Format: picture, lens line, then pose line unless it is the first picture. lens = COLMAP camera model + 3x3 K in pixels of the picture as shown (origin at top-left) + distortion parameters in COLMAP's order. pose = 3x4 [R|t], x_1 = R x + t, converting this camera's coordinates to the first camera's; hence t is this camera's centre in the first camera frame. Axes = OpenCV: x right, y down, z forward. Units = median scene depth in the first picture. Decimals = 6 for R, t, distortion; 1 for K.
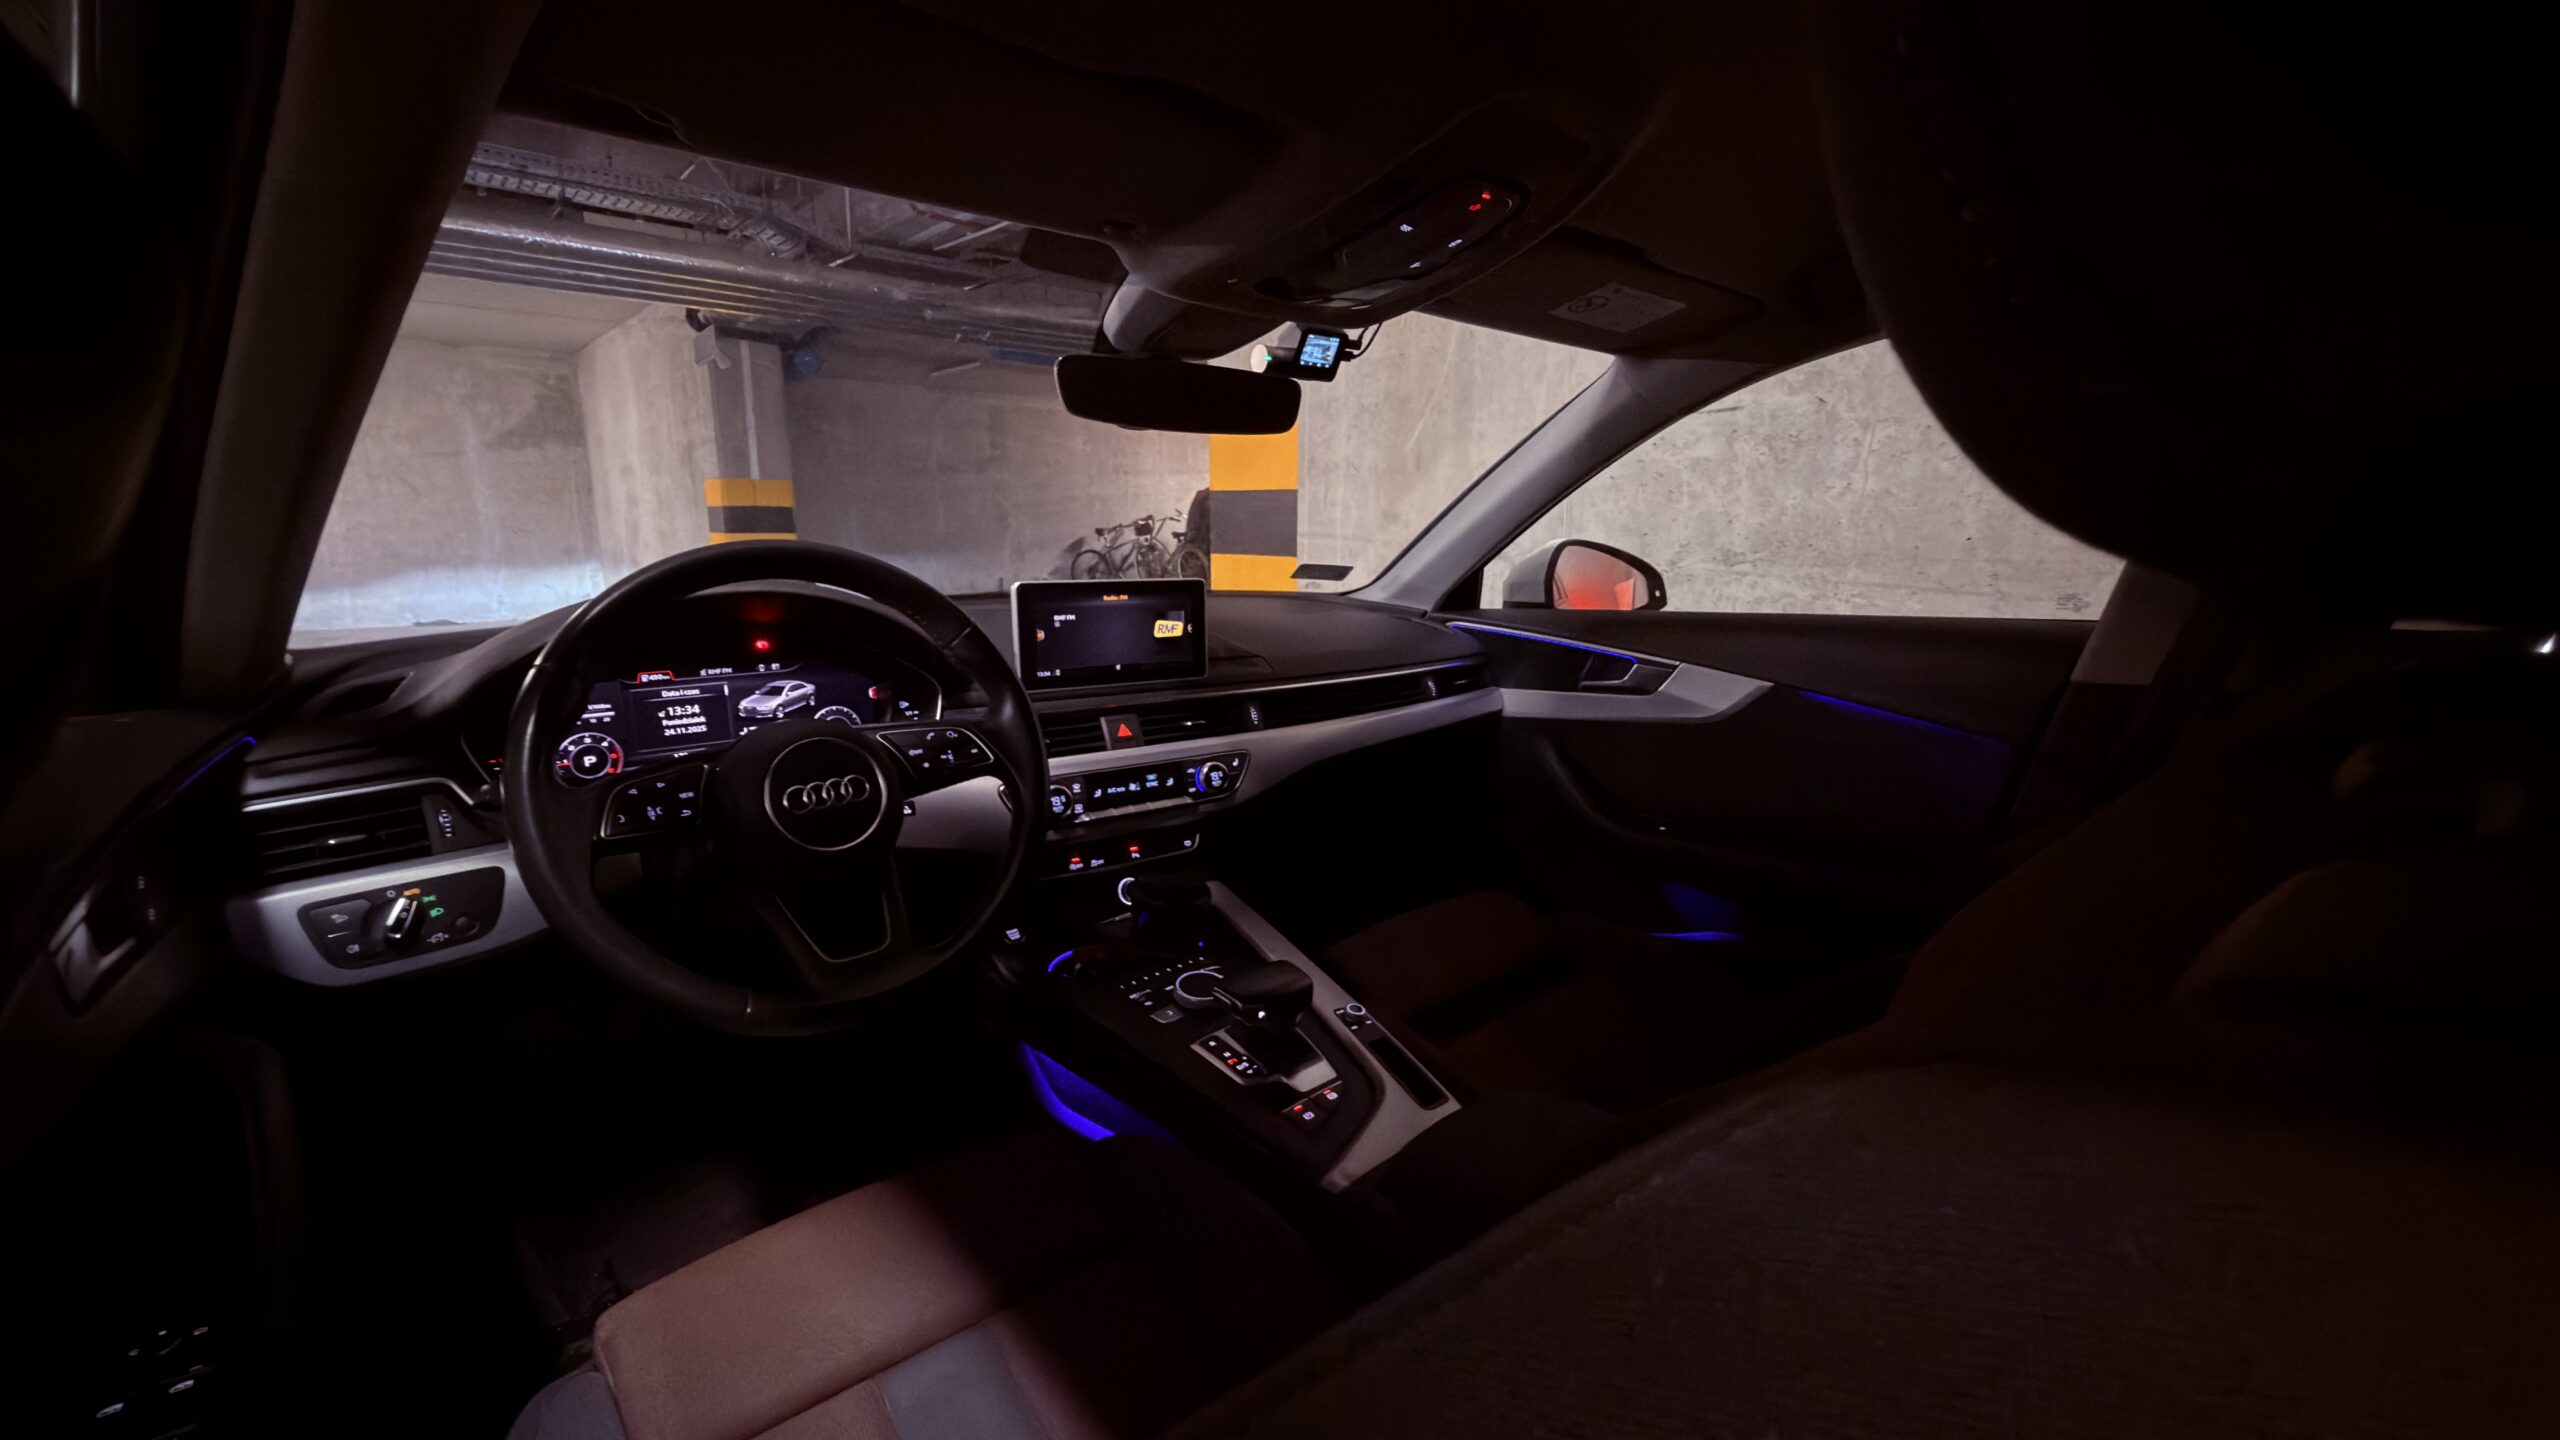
lens RADIAL K [[1023.8, 0, 1280.0], [0, 1023.8, 720.0], [0, 0, 1]] dist [0.000946, 0.000048]
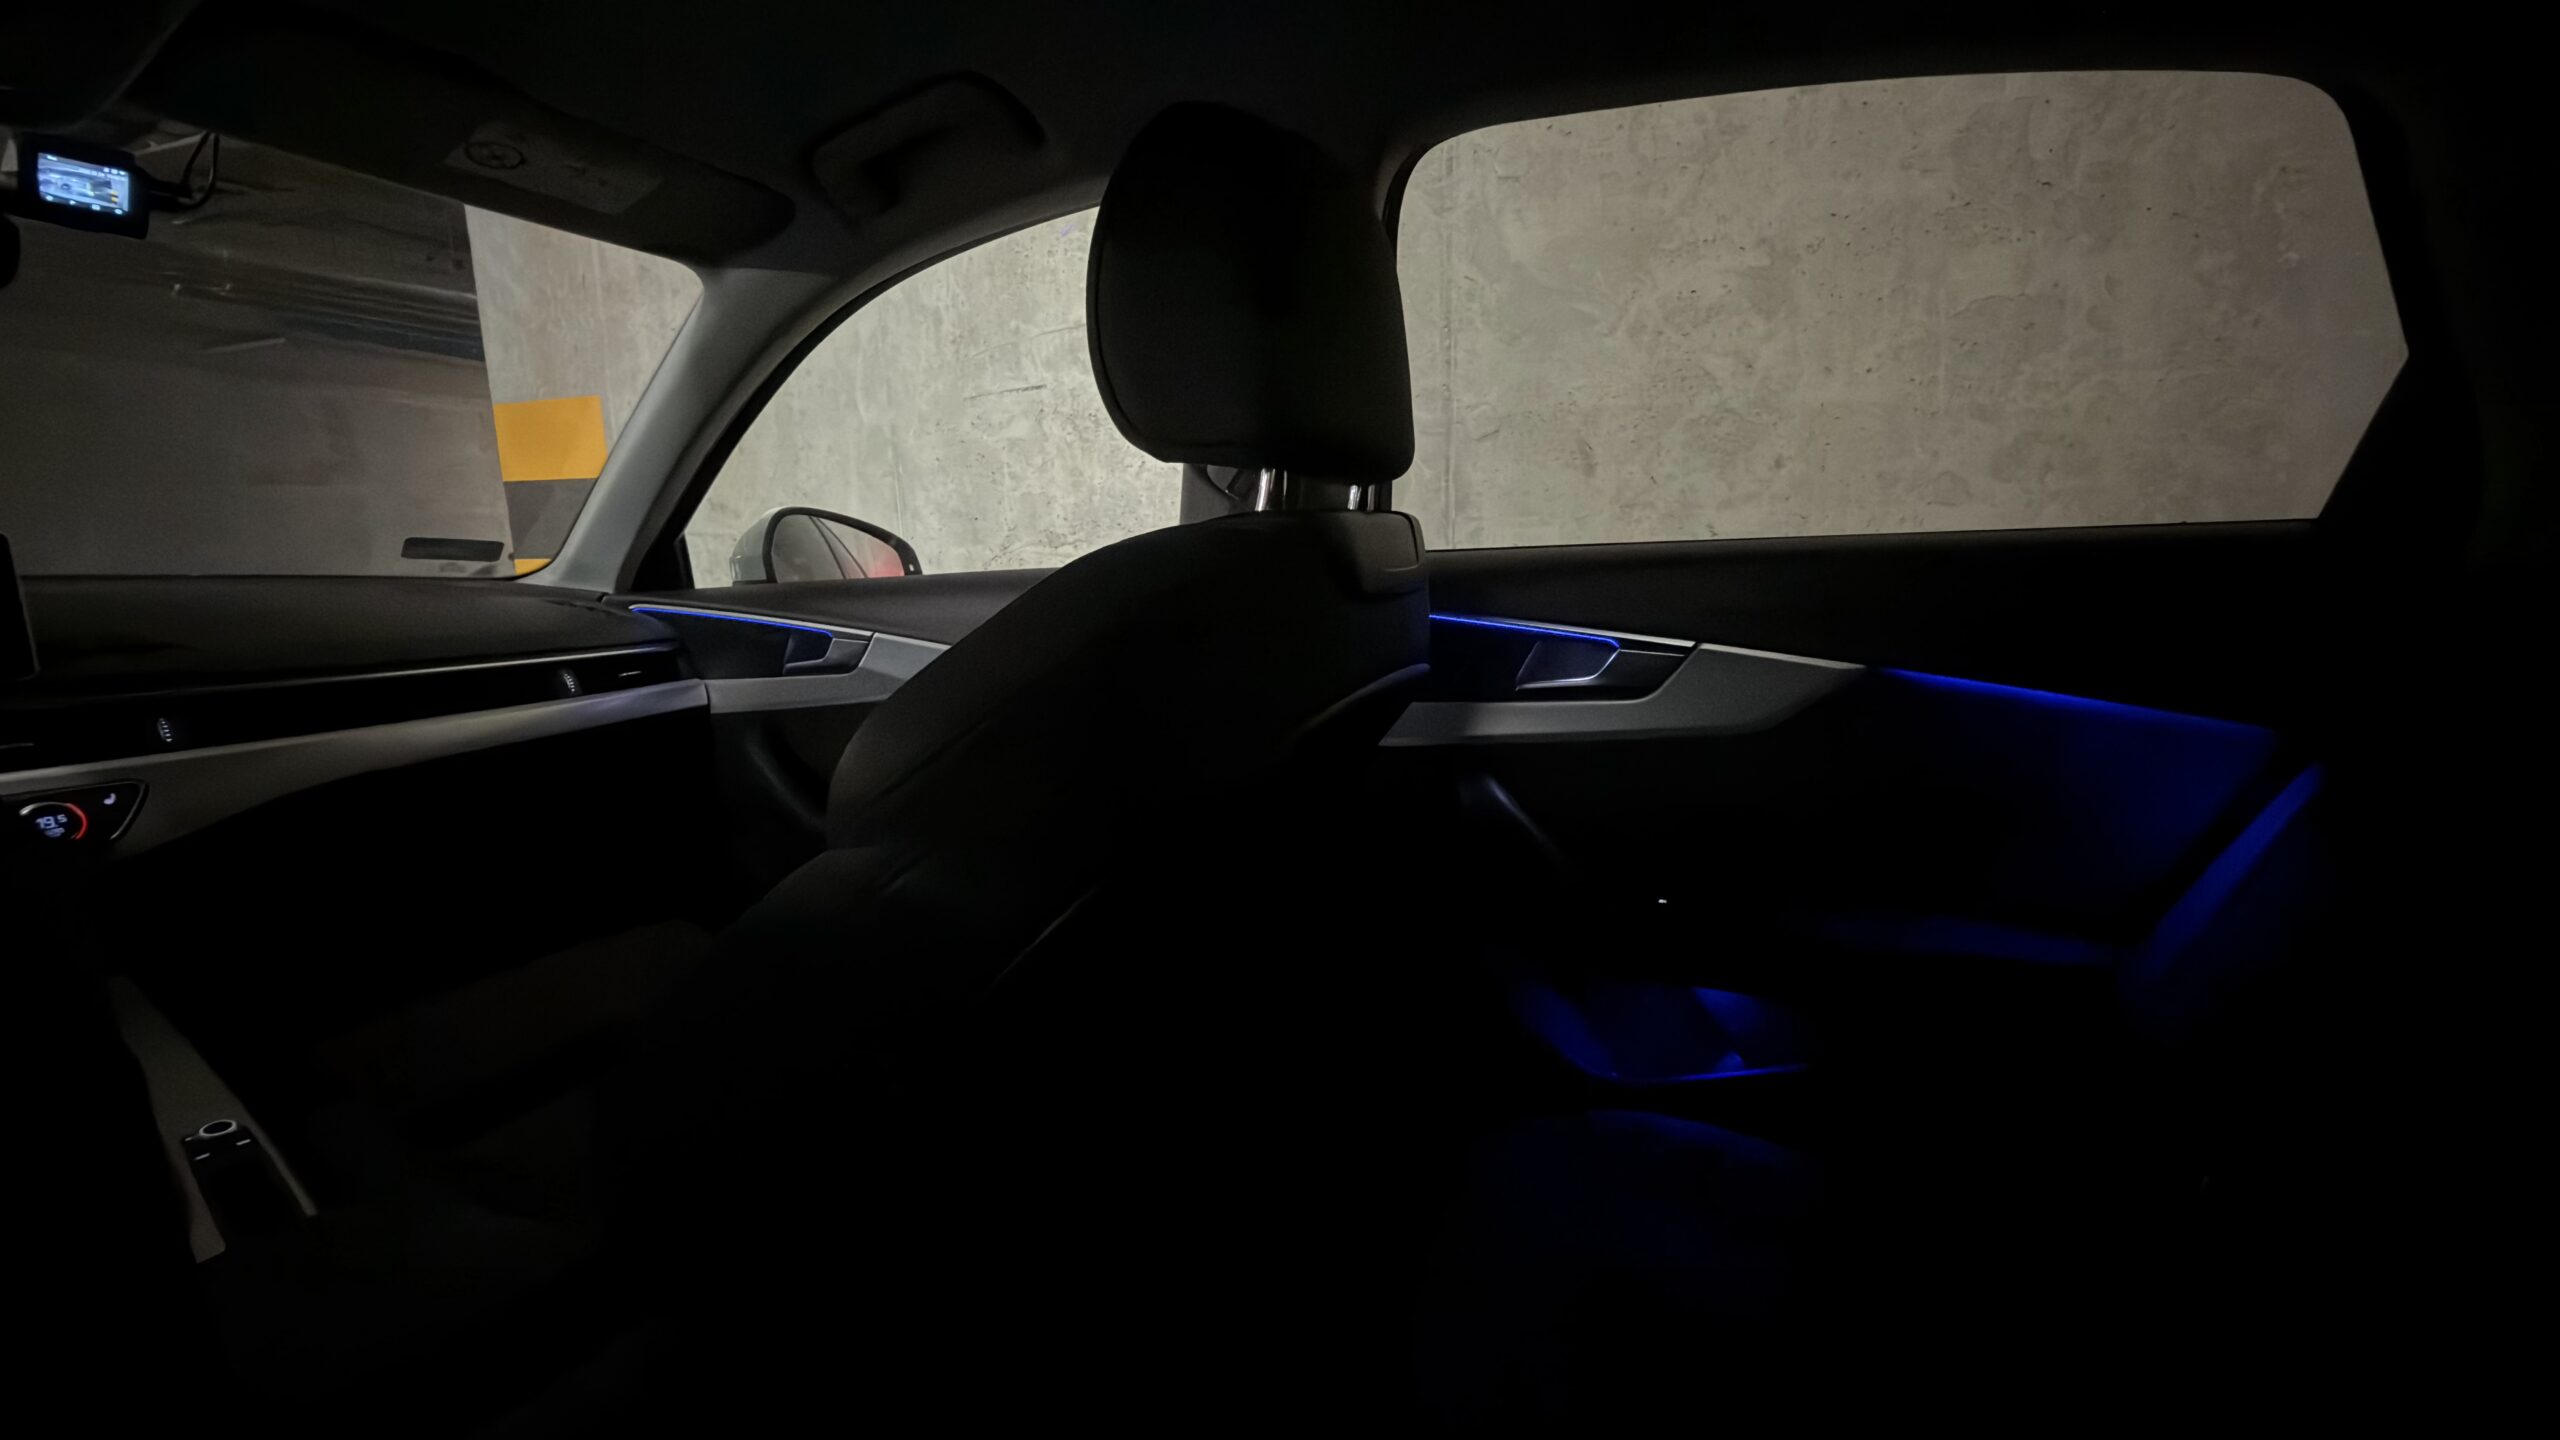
lens RADIAL K [[1021.0, 0, 1280.0], [0, 1021.0, 720.0], [0, 0, 1]] dist [0.000360, 0.000396]
pose [[0.908382, -0.083367, 0.409747, 0.405116], [0.092689, 0.995691, -0.002902, 0.065246], [-0.407739, 0.040615, 0.912195, 0.053767]]
